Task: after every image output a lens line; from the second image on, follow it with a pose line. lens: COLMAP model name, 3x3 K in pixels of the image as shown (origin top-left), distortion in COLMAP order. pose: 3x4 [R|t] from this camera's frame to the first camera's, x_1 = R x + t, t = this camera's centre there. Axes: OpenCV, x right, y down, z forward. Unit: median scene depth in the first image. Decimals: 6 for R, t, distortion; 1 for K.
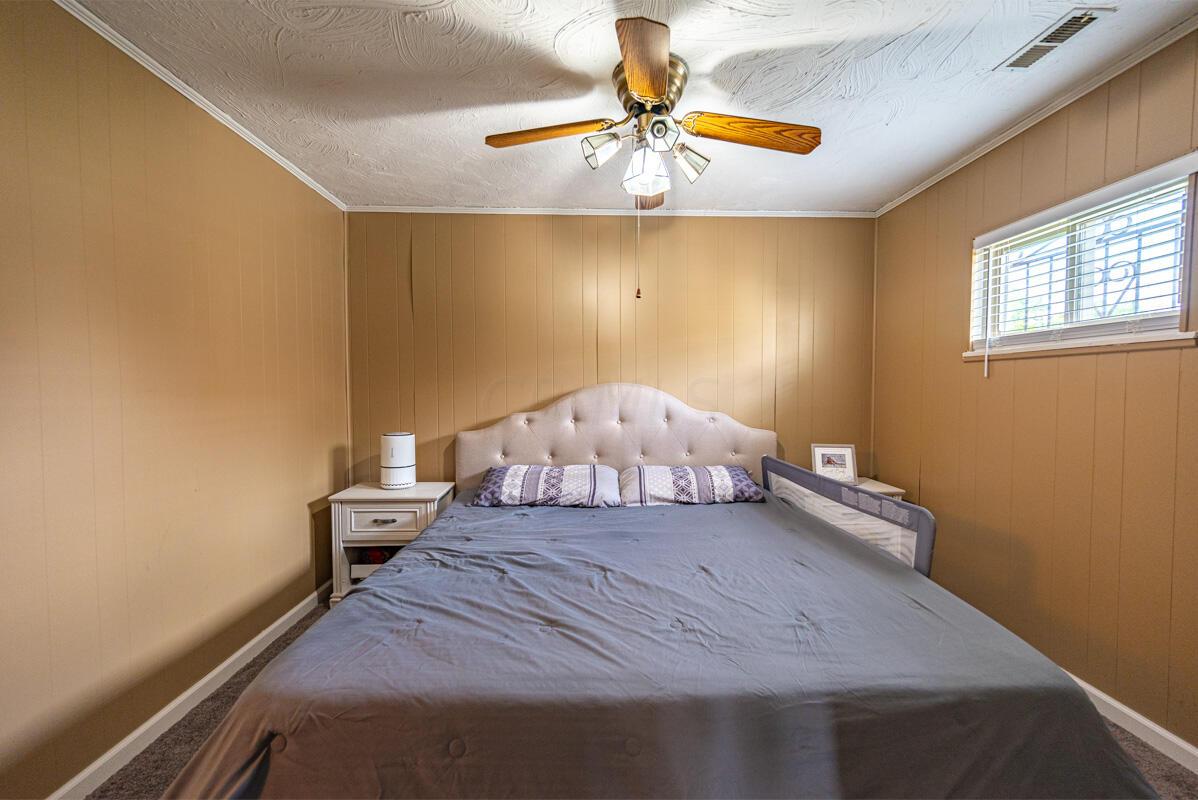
lens RADIAL K [[470.1, 0, 603.0], [0, 470.1, 402.6], [0, 0, 1]] dist [-0.002143, -0.000374]
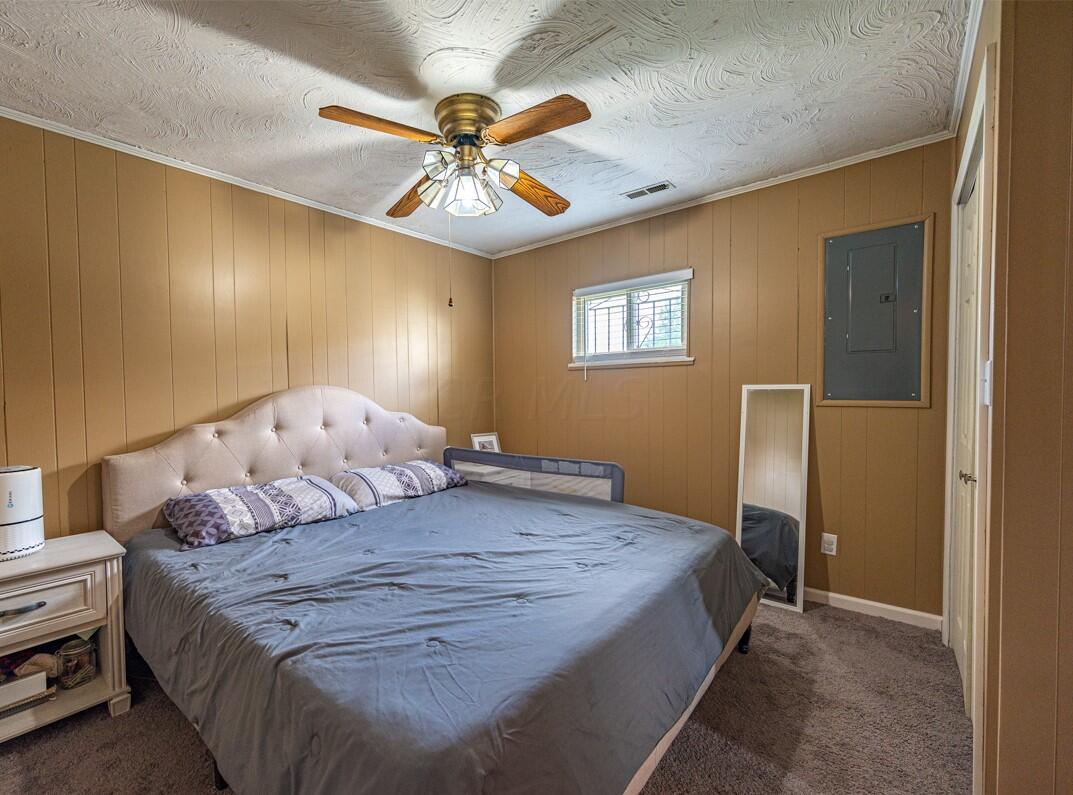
lens RADIAL K [[442.8, 0, 529.0], [0, 442.8, 401.3], [0, 0, 1]] dist [-0.003196, -0.000165]
pose [[0.701765, -0.030621, 0.711750, -0.381947], [0.038074, 0.999260, 0.005451, -0.000082], [-0.711390, 0.023274, 0.702412, 0.106499]]
